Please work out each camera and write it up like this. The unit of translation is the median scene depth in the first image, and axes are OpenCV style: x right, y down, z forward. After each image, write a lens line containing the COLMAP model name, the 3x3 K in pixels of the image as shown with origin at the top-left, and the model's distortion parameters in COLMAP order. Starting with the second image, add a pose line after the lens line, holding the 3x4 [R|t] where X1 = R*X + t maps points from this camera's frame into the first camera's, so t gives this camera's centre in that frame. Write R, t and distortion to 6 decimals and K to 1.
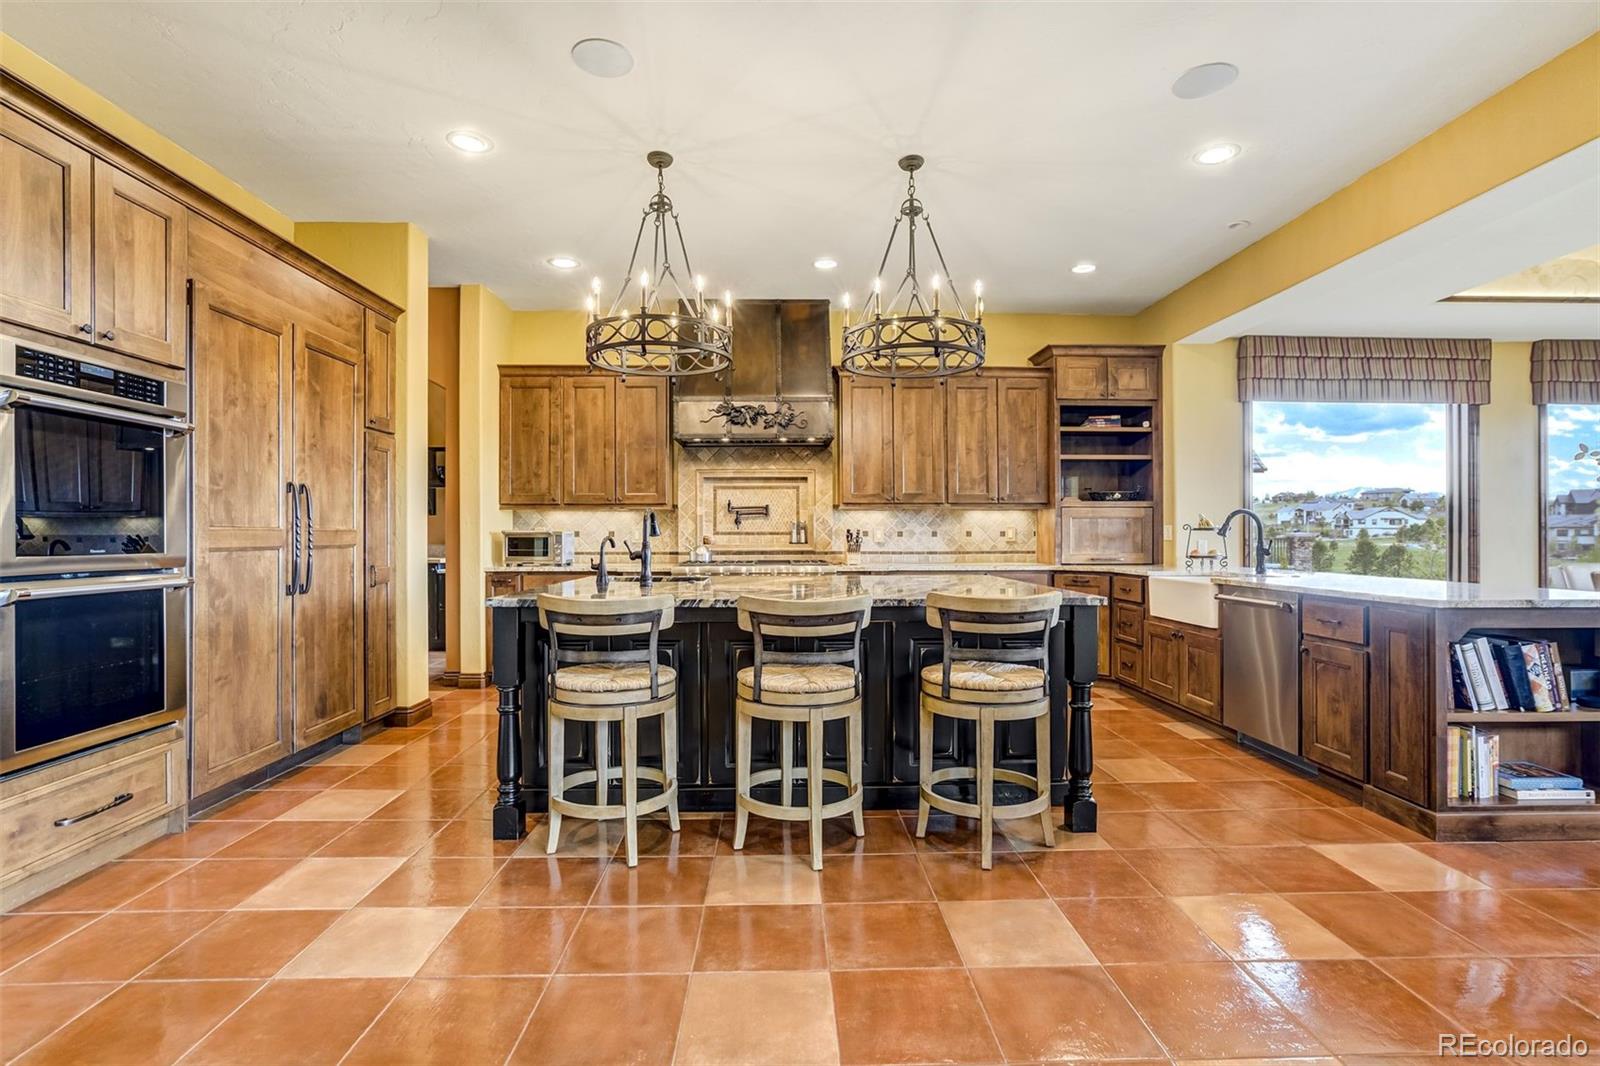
lens RADIAL K [[744.4, 0, 801.3], [0, 744.4, 525.5], [0, 0, 1]] dist [-0.030192, 0.002428]
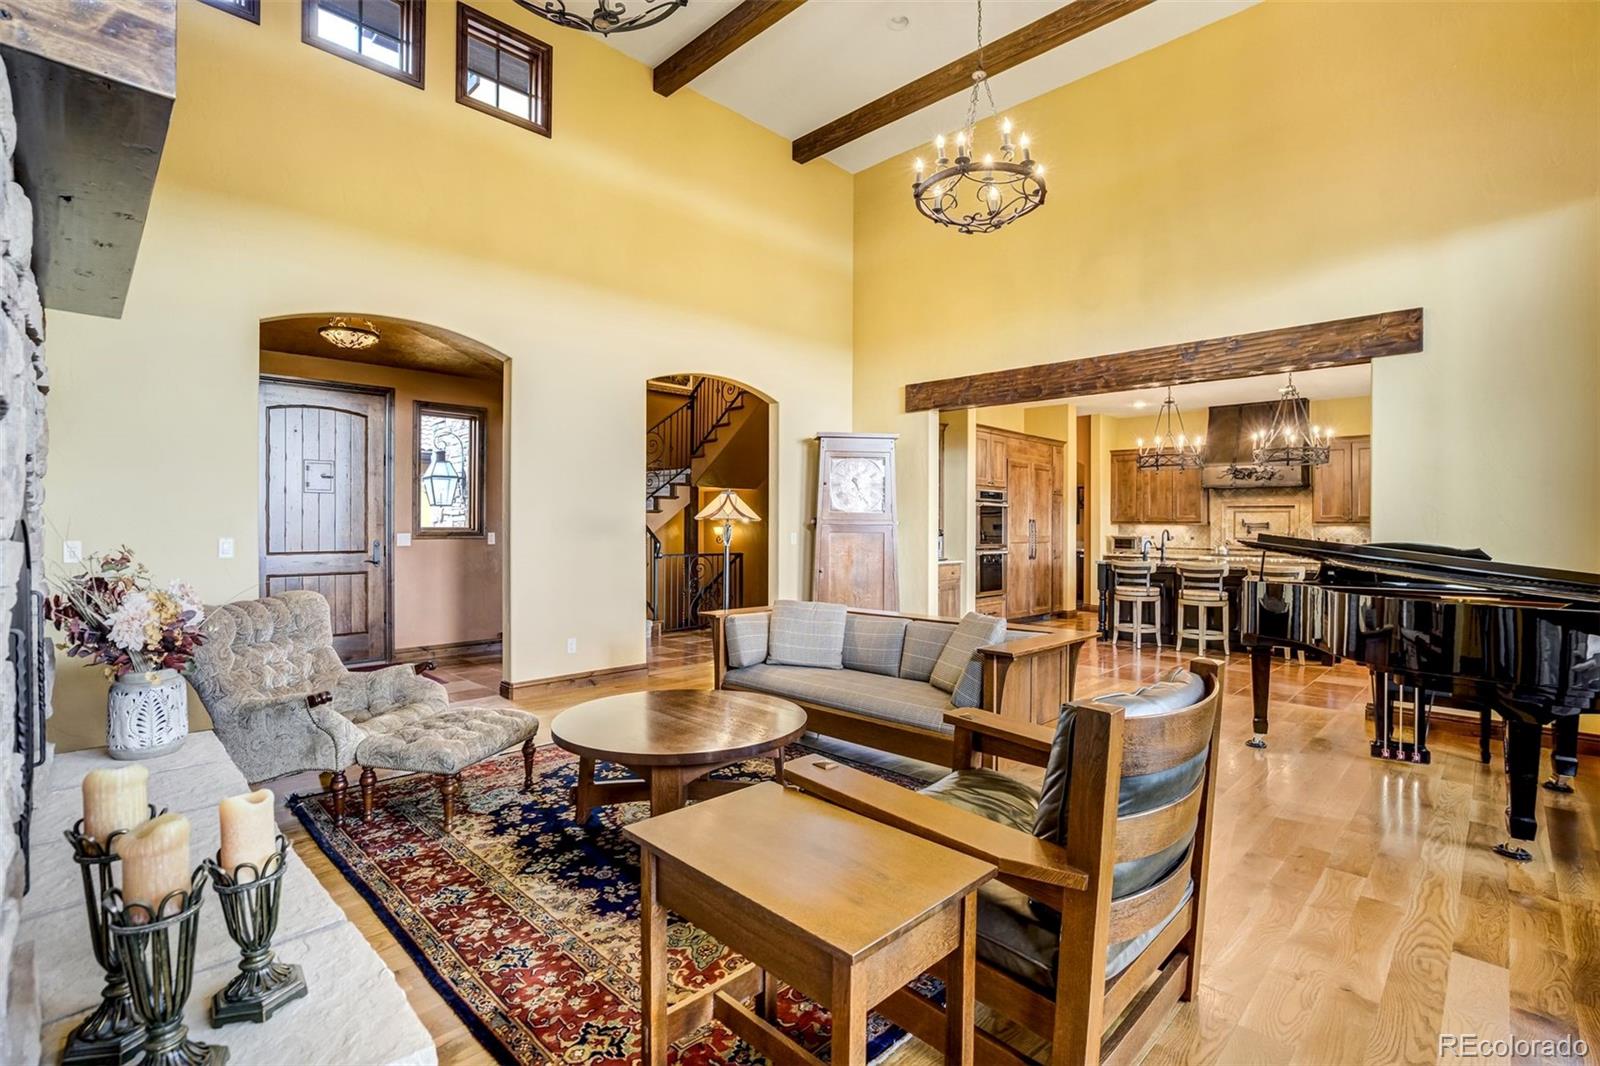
lens RADIAL K [[744.4, 0, 812.8], [0, 744.4, 525.7], [0, 0, 1]] dist [-0.030192, 0.002428]
pose [[0.693704, 0.007781, -0.720218, 0.537092], [-0.001730, 0.999957, 0.009137, -0.040417], [0.720258, -0.005093, 0.693688, -1.091034]]
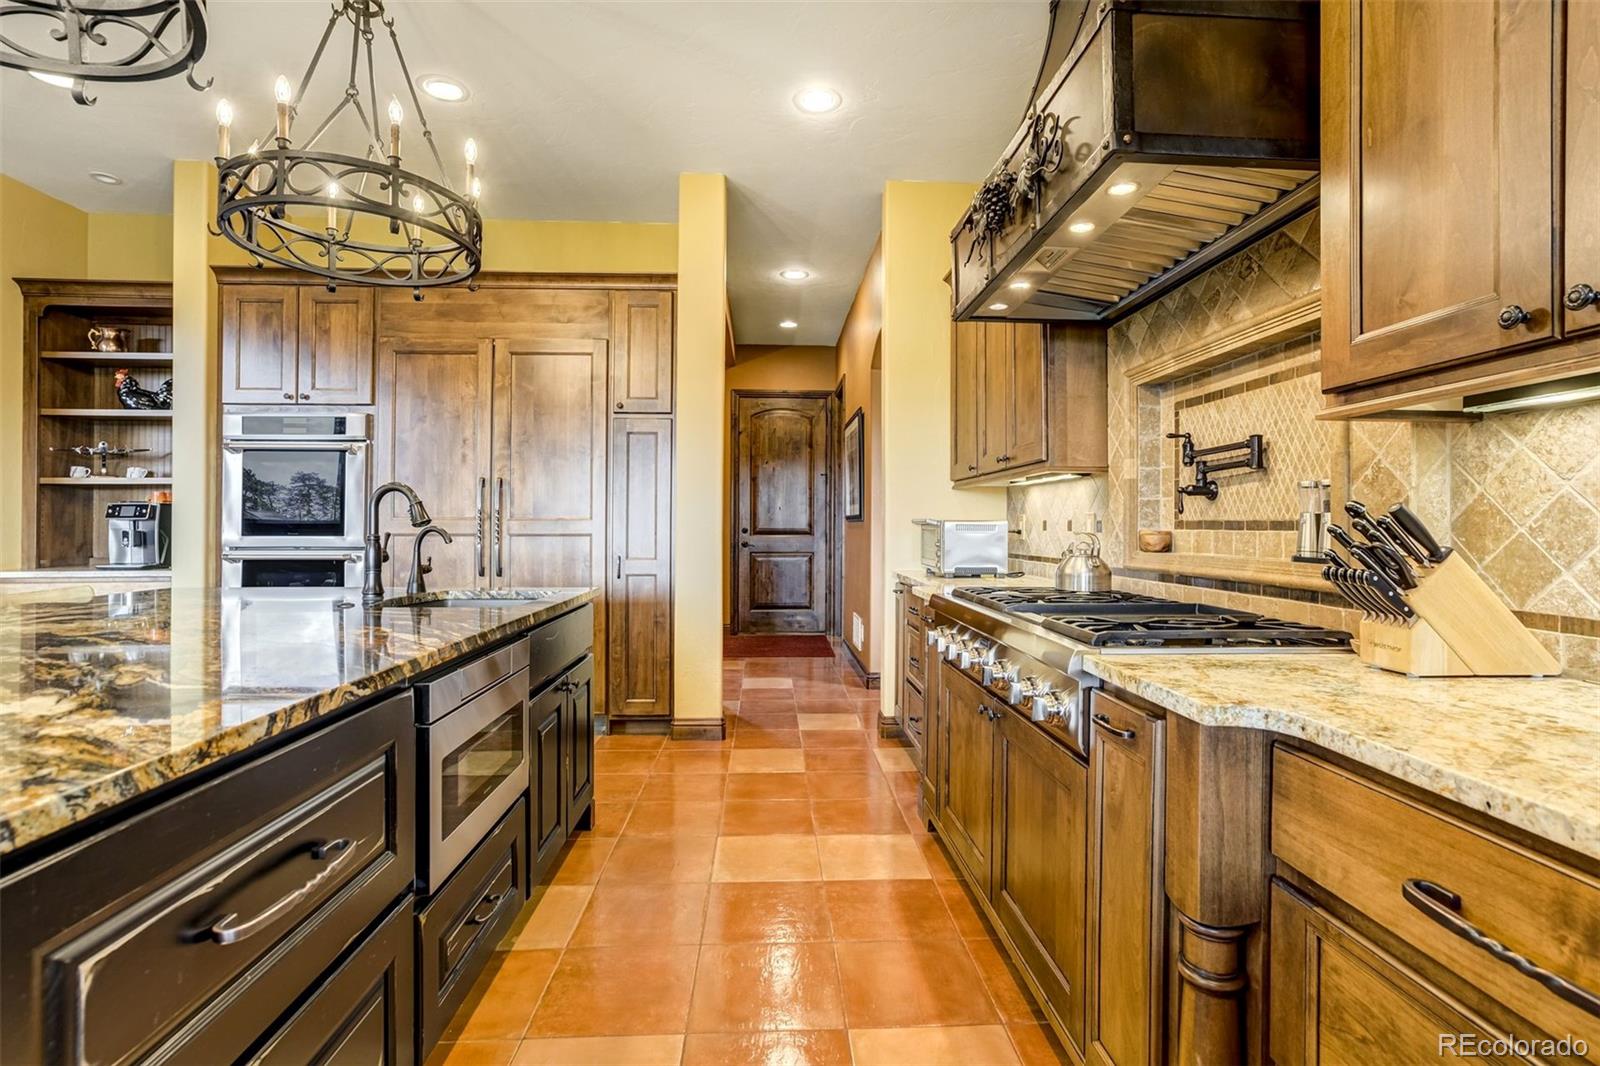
lens RADIAL K [[744.4, 0, 800.2], [0, 744.4, 531.9], [0, 0, 1]] dist [-0.030192, 0.002428]
pose [[0.031473, 0.014094, -0.999405, 0.325955], [0.008823, 0.999858, 0.014378, 0.009310], [0.999466, -0.009270, 0.031344, 0.980783]]
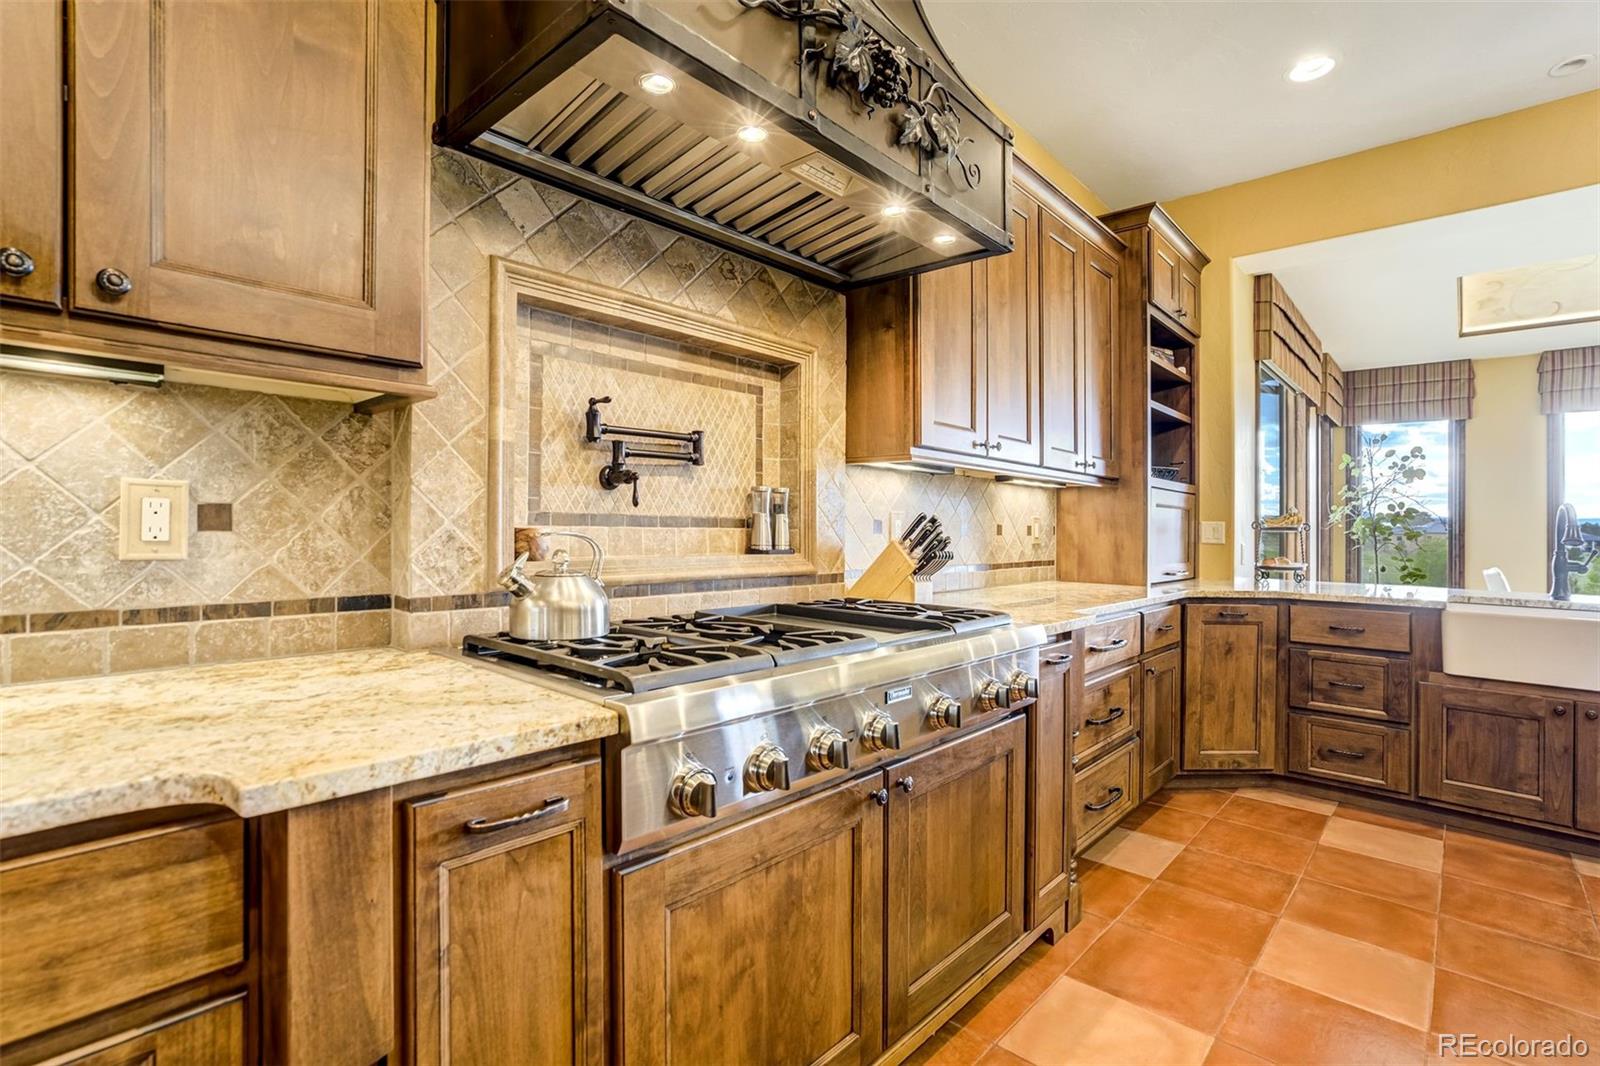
lens RADIAL K [[744.4, 0, 815.8], [0, 744.4, 522.5], [0, 0, 1]] dist [-0.030192, 0.002428]
pose [[0.687337, 0.017850, 0.726119, -0.295396], [-0.030561, 0.999523, 0.004358, 0.010033], [-0.725695, -0.025186, 0.687555, 0.920883]]
